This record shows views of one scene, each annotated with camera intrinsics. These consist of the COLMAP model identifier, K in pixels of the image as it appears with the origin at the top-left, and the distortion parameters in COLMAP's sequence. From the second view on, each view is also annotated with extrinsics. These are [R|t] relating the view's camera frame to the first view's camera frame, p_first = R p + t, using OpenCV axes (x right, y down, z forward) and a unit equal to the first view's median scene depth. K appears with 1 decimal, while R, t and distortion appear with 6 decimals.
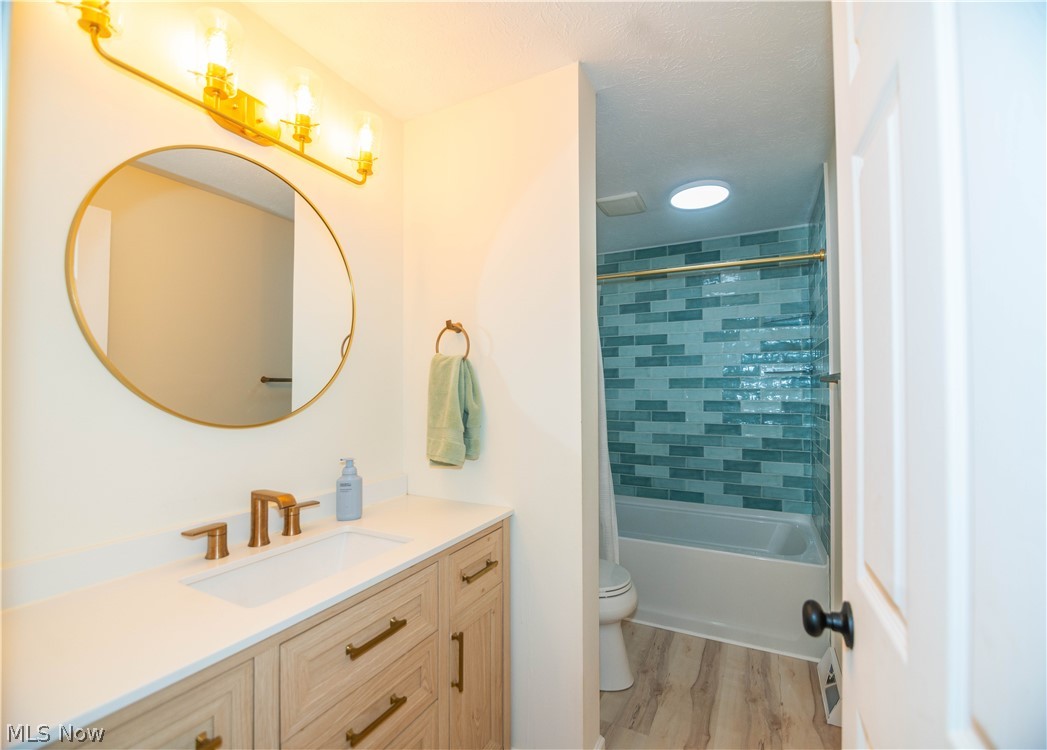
lens RADIAL K [[473.6, 0, 521.9], [0, 473.6, 379.7], [0, 0, 1]] dist [-0.012552, -0.000704]
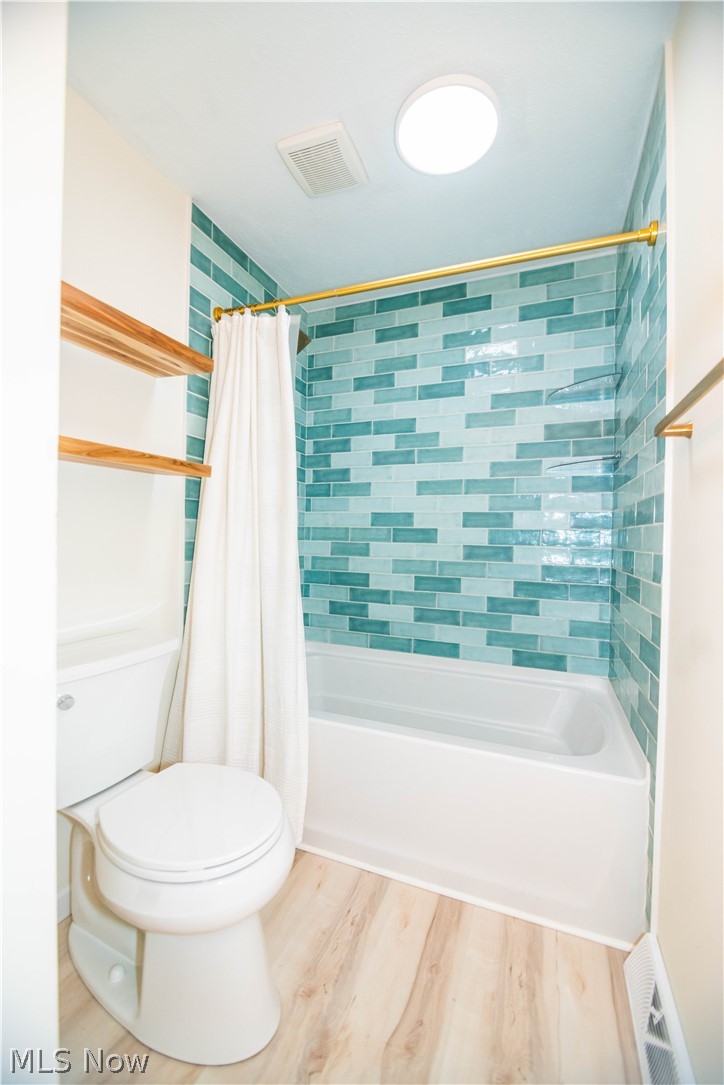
lens RADIAL K [[448.5, 0, 363.6], [0, 448.5, 537.5], [0, 0, 1]] dist [-0.012883, -0.000033]
pose [[0.996115, 0.020252, 0.085704, 0.189084], [-0.022288, 0.999490, 0.022863, 0.072294], [-0.085198, -0.024684, 0.996058, 0.365369]]
